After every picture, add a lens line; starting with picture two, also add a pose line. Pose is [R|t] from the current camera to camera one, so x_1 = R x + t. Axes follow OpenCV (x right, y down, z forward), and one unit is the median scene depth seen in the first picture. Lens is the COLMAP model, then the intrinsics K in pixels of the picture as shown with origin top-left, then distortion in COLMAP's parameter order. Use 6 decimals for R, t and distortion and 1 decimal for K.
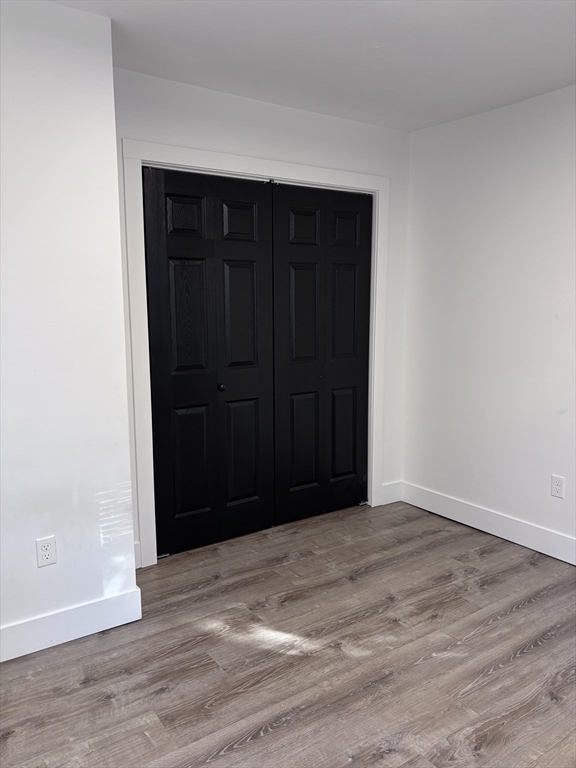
lens RADIAL K [[583.3, 0, 286.4], [0, 583.3, 384.3], [0, 0, 1]] dist [0.051047, -0.044647]
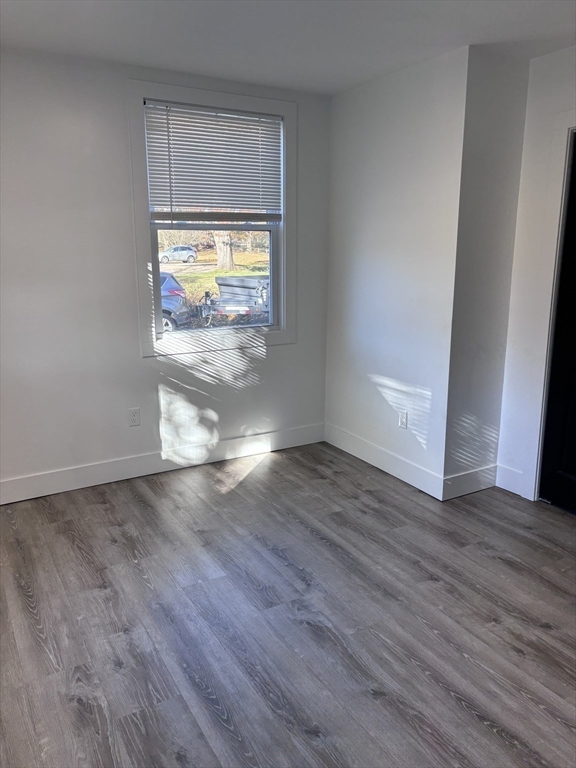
lens RADIAL K [[583.3, 0, 285.0], [0, 583.3, 383.0], [0, 0, 1]] dist [0.051047, -0.044647]
pose [[-0.075460, 0.221844, -0.972158, 1.082508], [-0.152249, 0.960943, 0.231102, -0.123843], [0.985457, 0.165449, -0.038738, 0.686737]]
